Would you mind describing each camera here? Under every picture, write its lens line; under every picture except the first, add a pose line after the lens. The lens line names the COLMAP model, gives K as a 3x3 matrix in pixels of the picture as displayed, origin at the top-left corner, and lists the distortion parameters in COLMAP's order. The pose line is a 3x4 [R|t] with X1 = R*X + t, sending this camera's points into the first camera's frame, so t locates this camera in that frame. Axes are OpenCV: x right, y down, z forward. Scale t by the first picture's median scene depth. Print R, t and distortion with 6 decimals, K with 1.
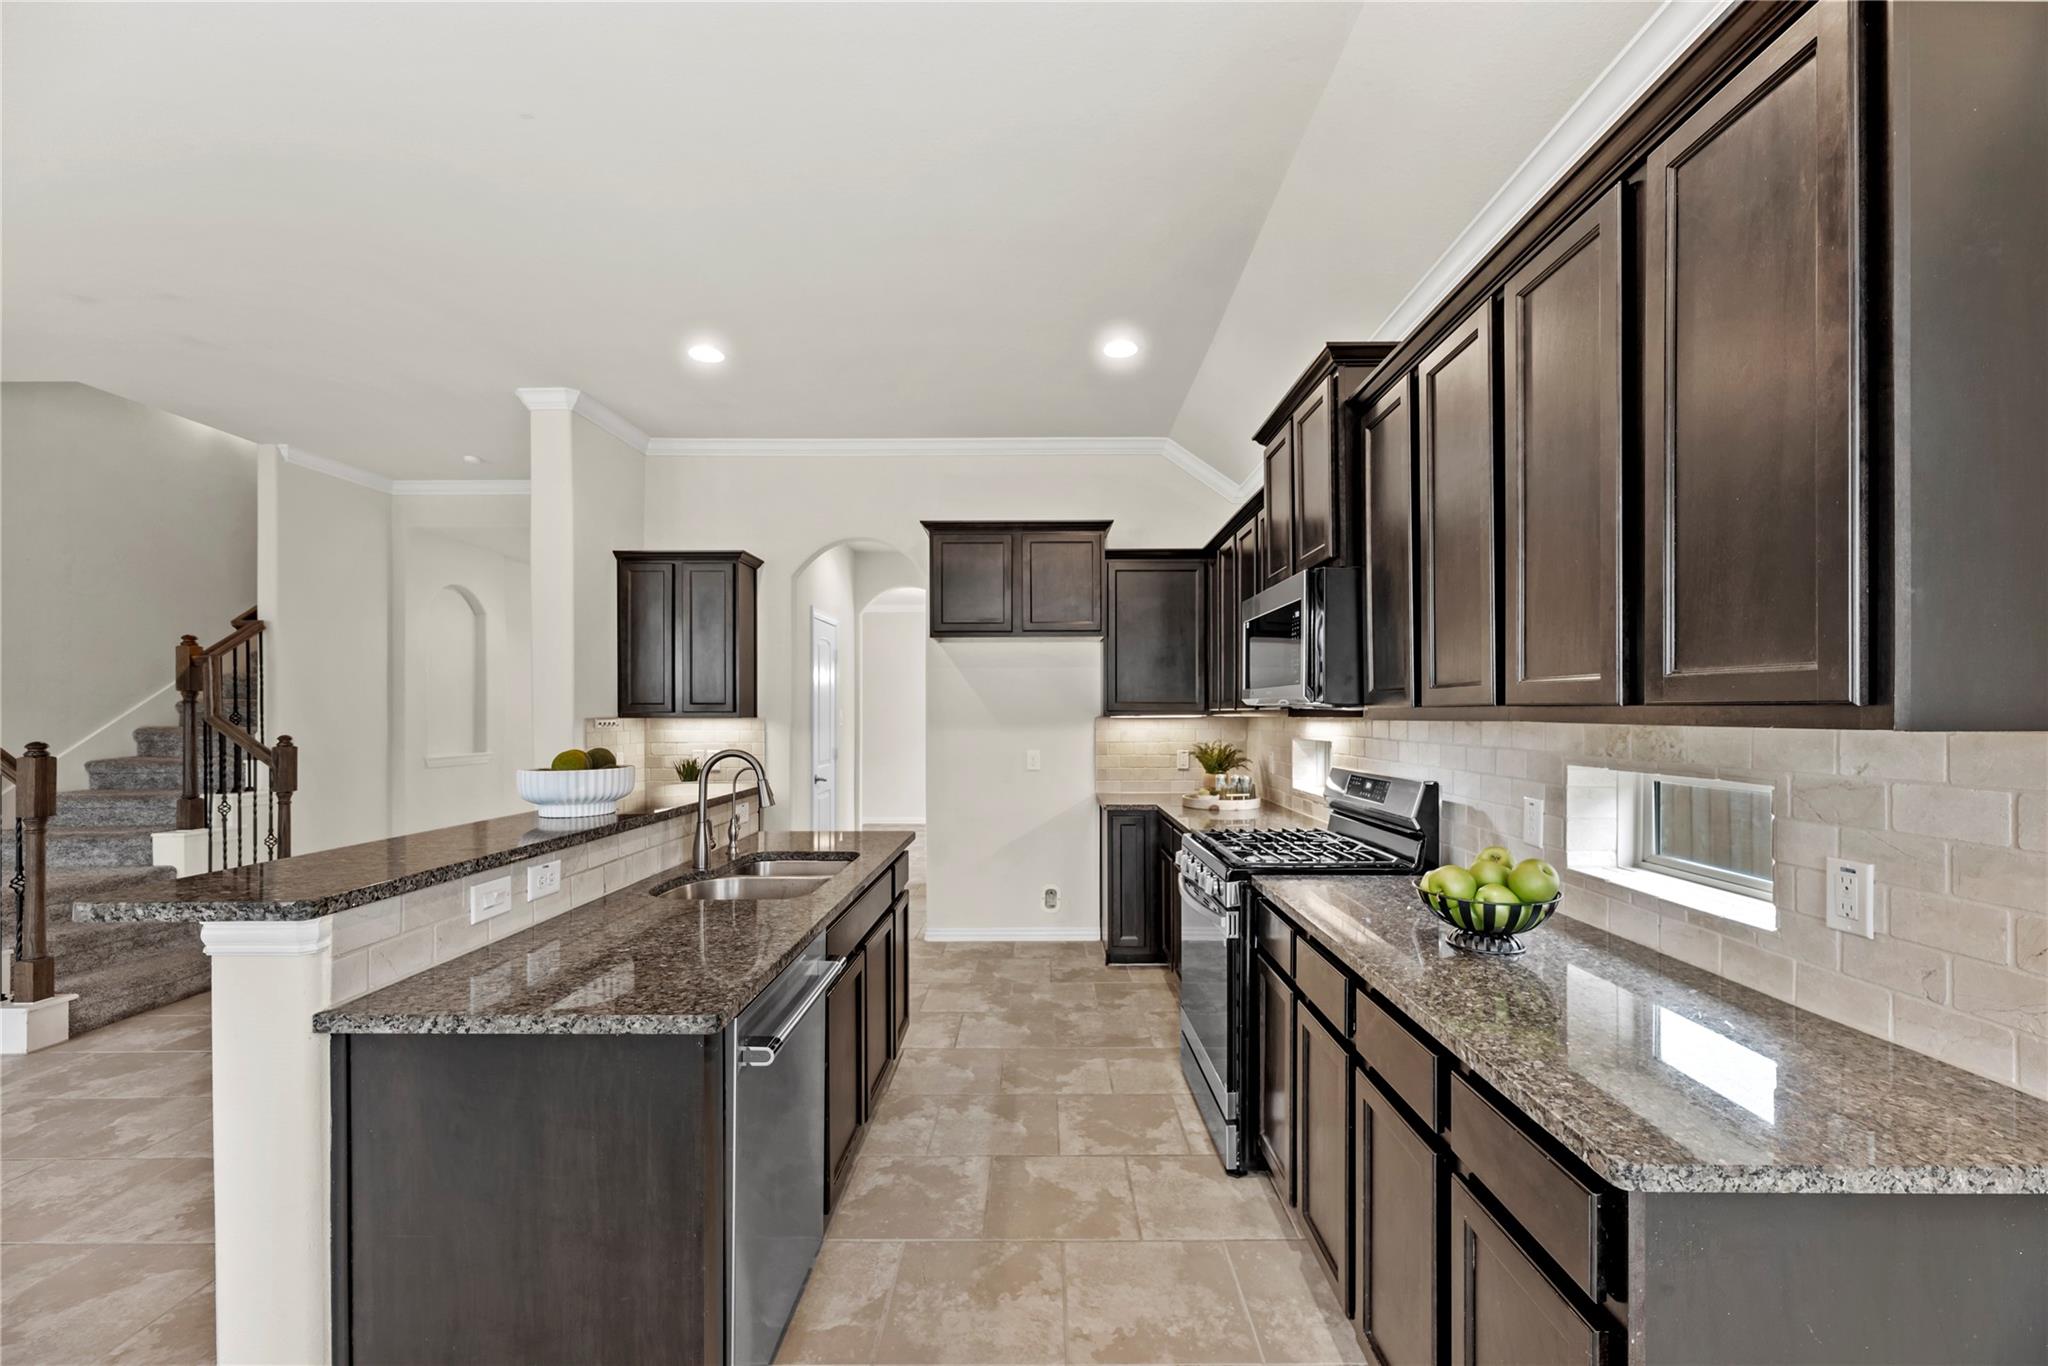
lens RADIAL K [[822.1, 0, 1032.6], [0, 822.1, 705.0], [0, 0, 1]] dist [0.001247, 0.000083]
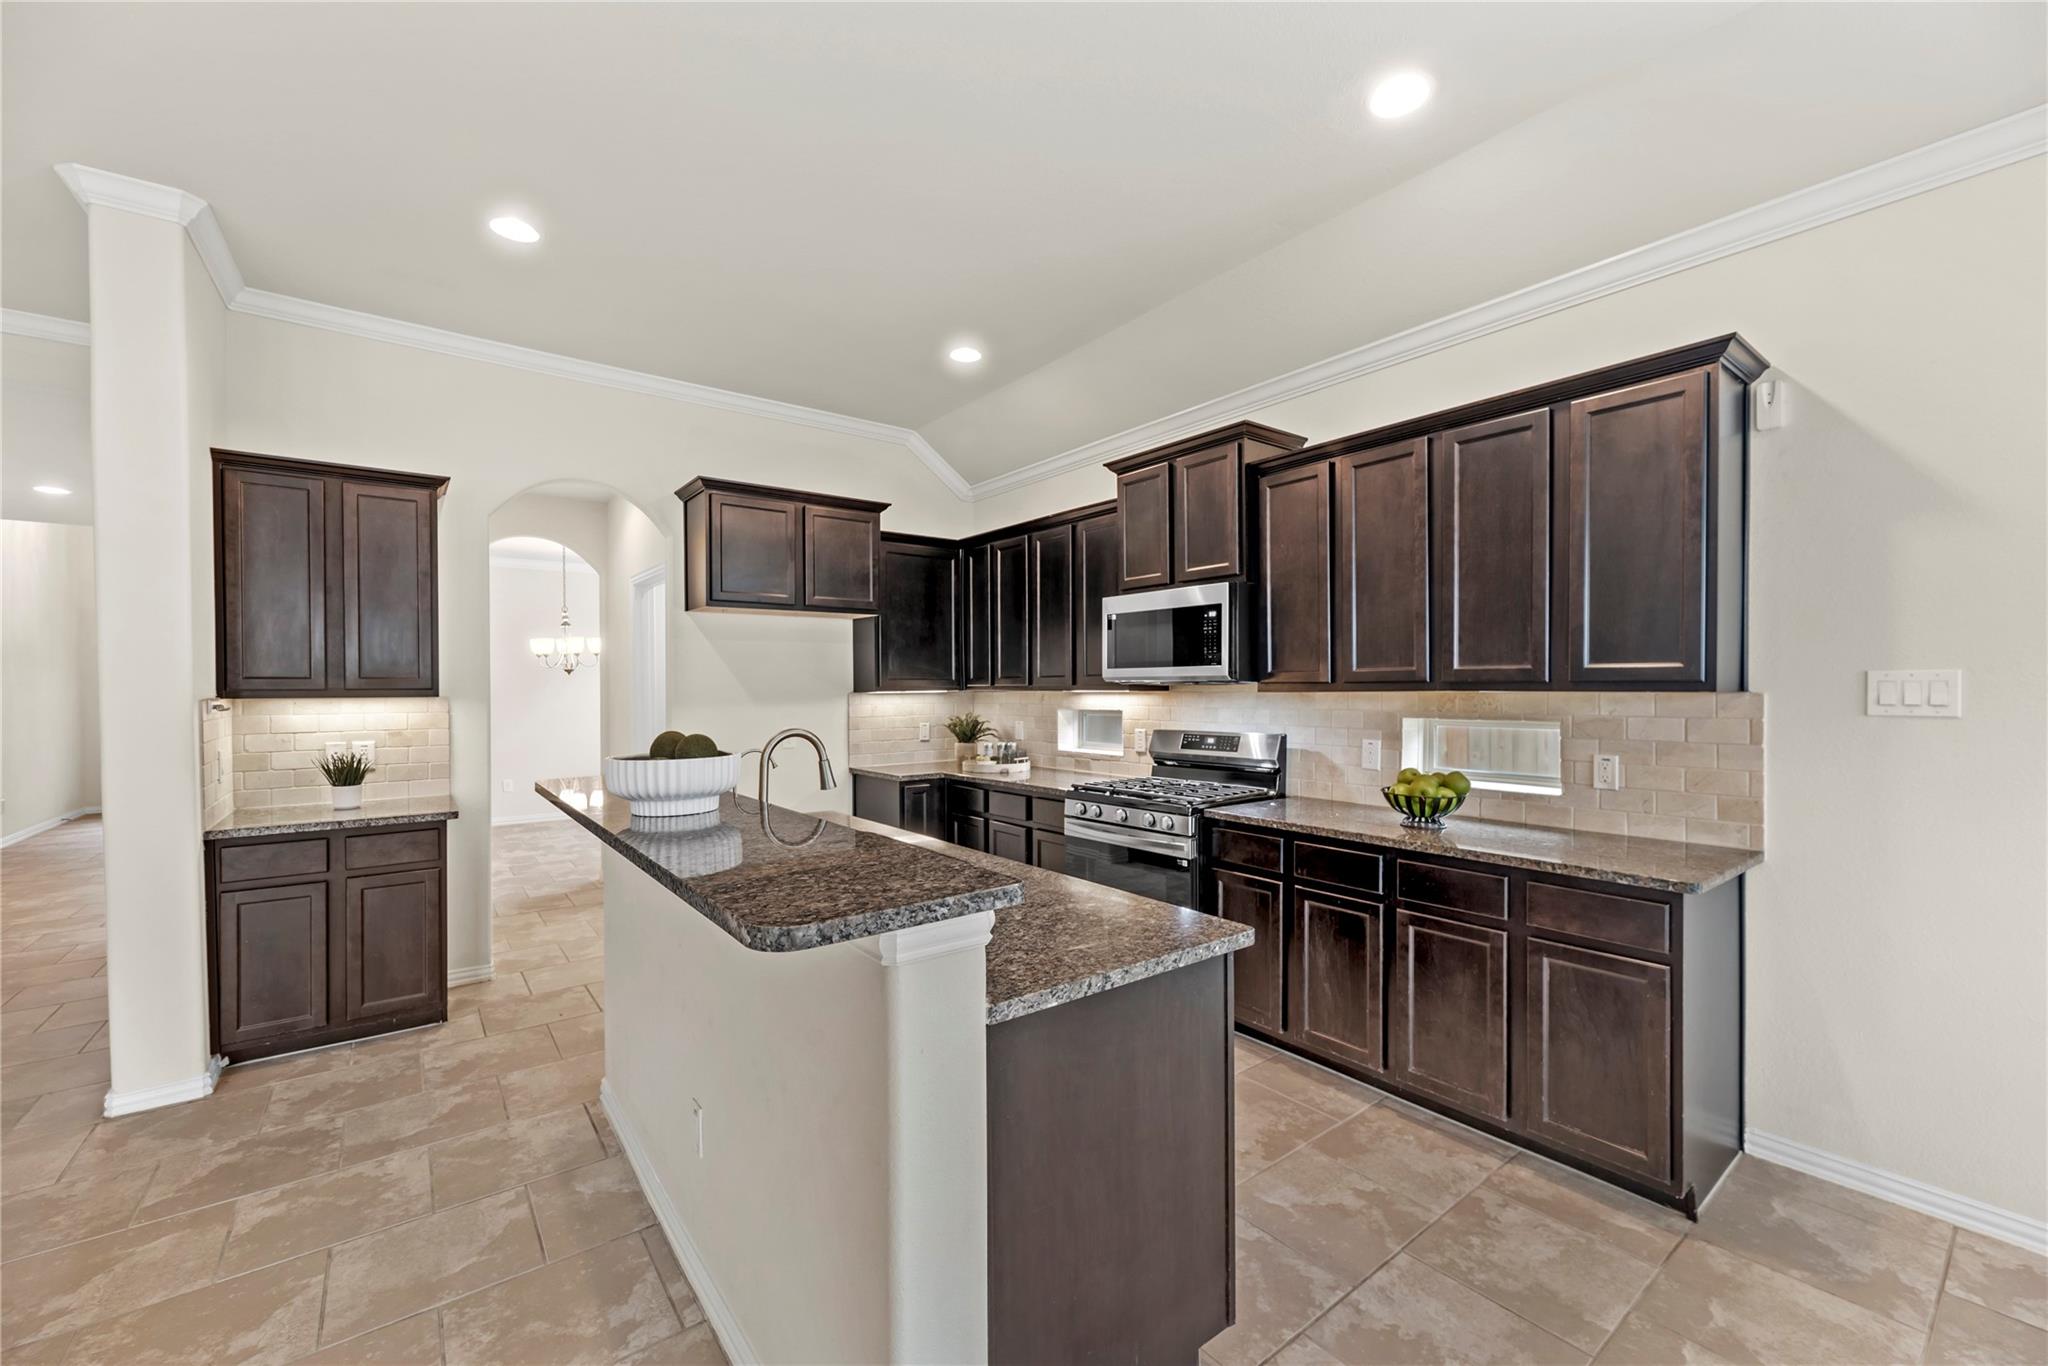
lens RADIAL K [[821.5, 0, 1031.4], [0, 821.5, 693.5], [0, 0, 1]] dist [0.000825, 0.000287]
pose [[0.788721, -0.006704, 0.614715, -0.759681], [-0.001777, 0.999912, 0.013184, 0.002644], [-0.614749, -0.011491, 0.788639, 0.124140]]
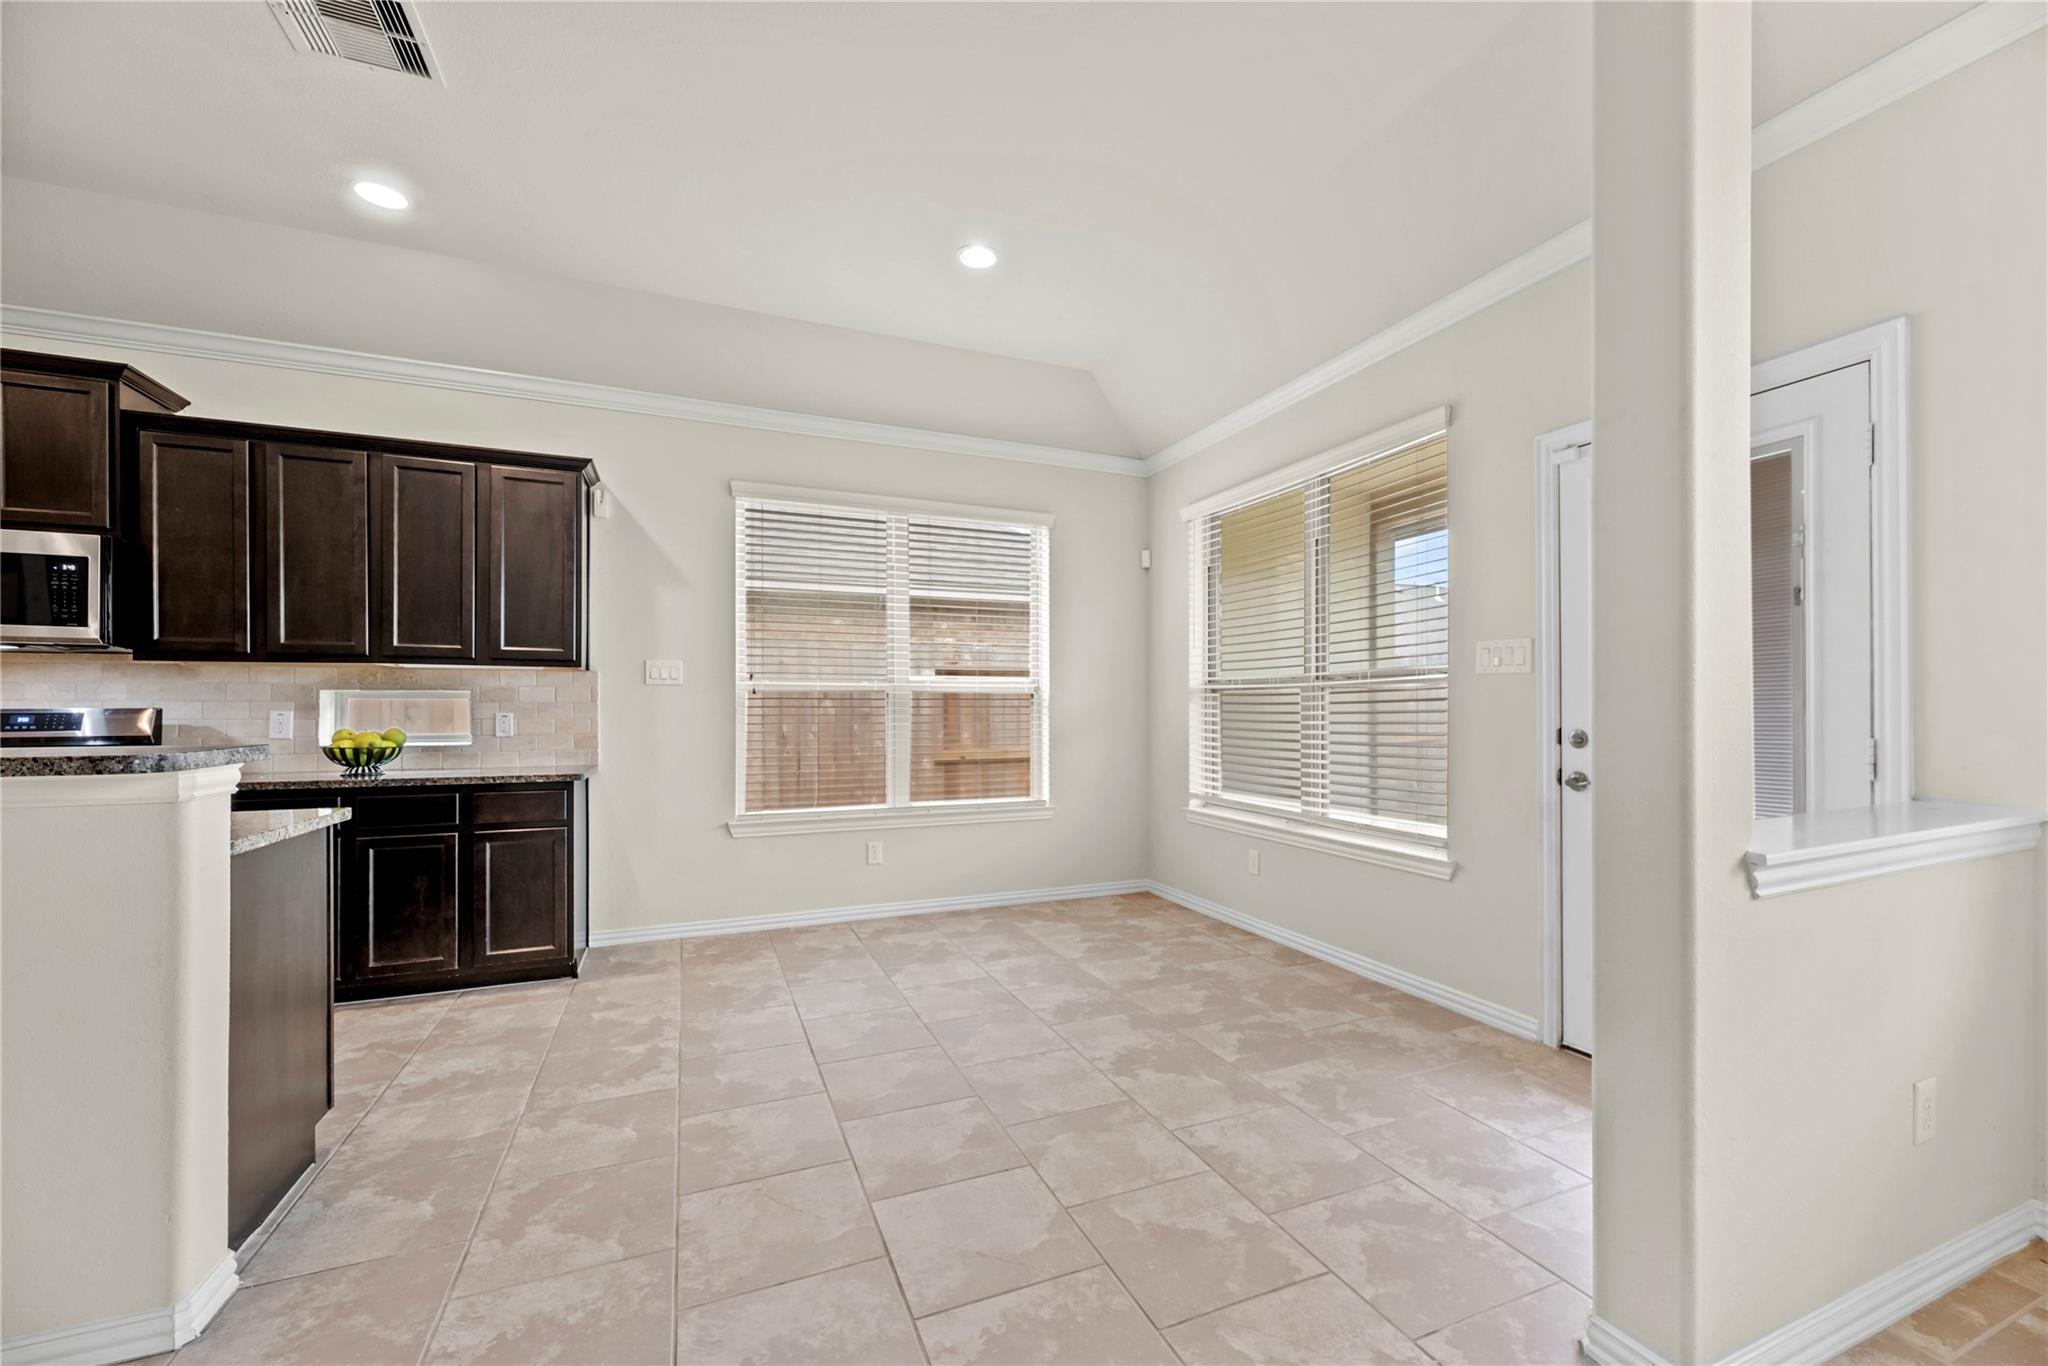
lens RADIAL K [[836.7, 0, 1055.2], [0, 836.7, 710.4], [0, 0, 1]] dist [-0.000436, -0.000021]
pose [[-0.405272, 0.001508, 0.914195, -1.380509], [-0.006907, 0.999965, -0.004711, 0.092664], [-0.914170, -0.008224, -0.405247, 0.199628]]
